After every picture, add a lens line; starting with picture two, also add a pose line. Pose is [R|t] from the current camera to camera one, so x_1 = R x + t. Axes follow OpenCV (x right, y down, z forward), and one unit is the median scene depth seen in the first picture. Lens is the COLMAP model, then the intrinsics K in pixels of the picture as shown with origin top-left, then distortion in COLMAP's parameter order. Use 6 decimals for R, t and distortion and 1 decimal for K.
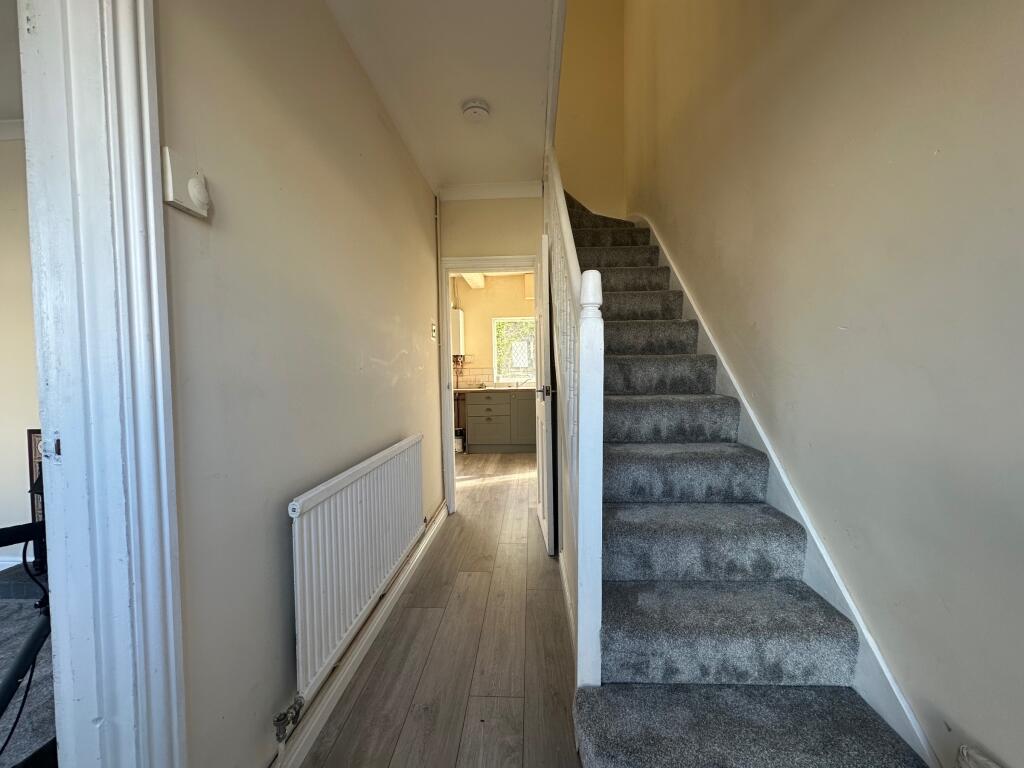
lens RADIAL K [[408.1, 0, 510.0], [0, 408.1, 383.5], [0, 0, 1]] dist [-0.005412, 0.001608]
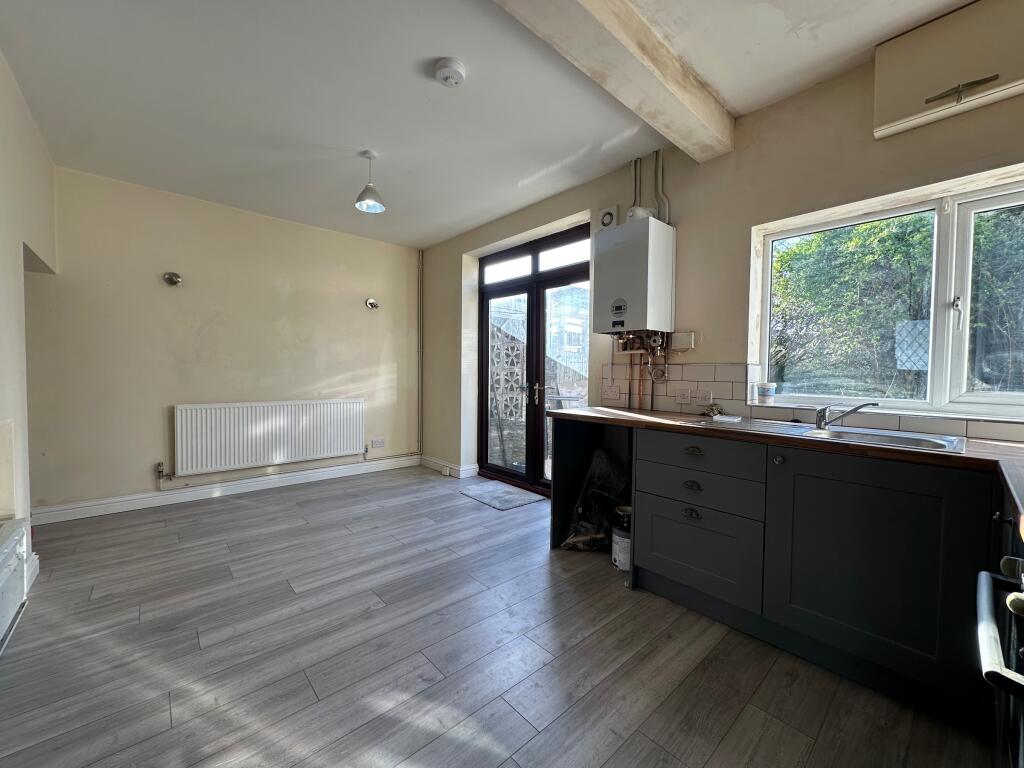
lens RADIAL K [[408.1, 0, 511.8], [0, 408.1, 382.3], [0, 0, 1]] dist [-0.005412, 0.001608]
pose [[0.700504, 0.046630, -0.712124, 0.146231], [-0.044817, 0.998768, 0.021313, -0.040582], [0.712240, 0.016985, 0.701730, 1.219334]]
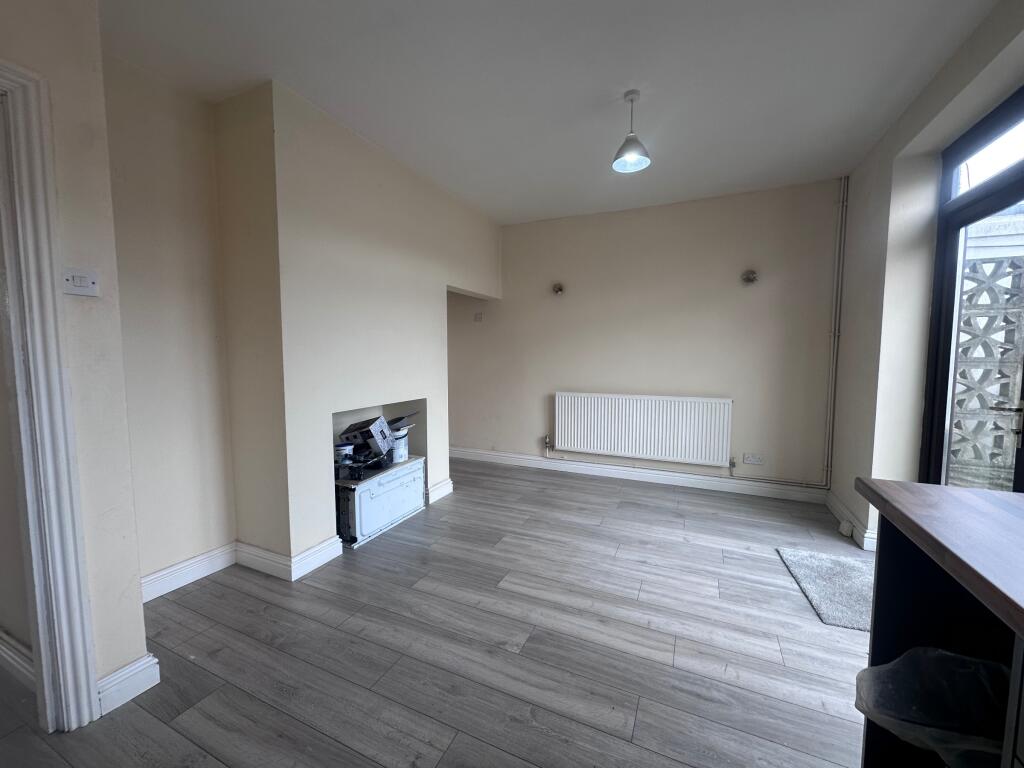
lens RADIAL K [[408.1, 0, 506.7], [0, 408.1, 384.1], [0, 0, 1]] dist [-0.005412, 0.001608]
pose [[-0.373952, 0.090976, -0.922975, 0.040435], [-0.017580, 0.994303, 0.105130, -0.081368], [0.927281, 0.055539, -0.370222, 1.704462]]
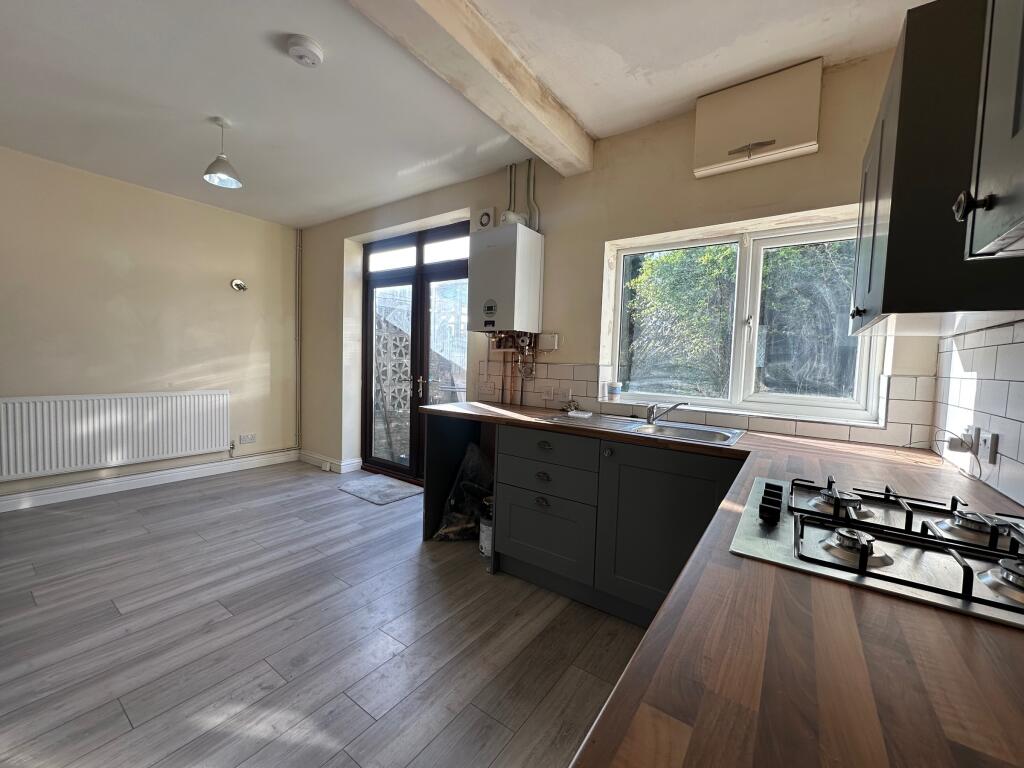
lens RADIAL K [[408.1, 0, 511.4], [0, 408.1, 382.7], [0, 0, 1]] dist [-0.005412, 0.001608]
pose [[0.840447, 0.076289, -0.536496, 0.215720], [-0.063719, 0.997085, 0.041965, -0.065448], [0.538134, -0.001084, 0.842859, 1.247959]]
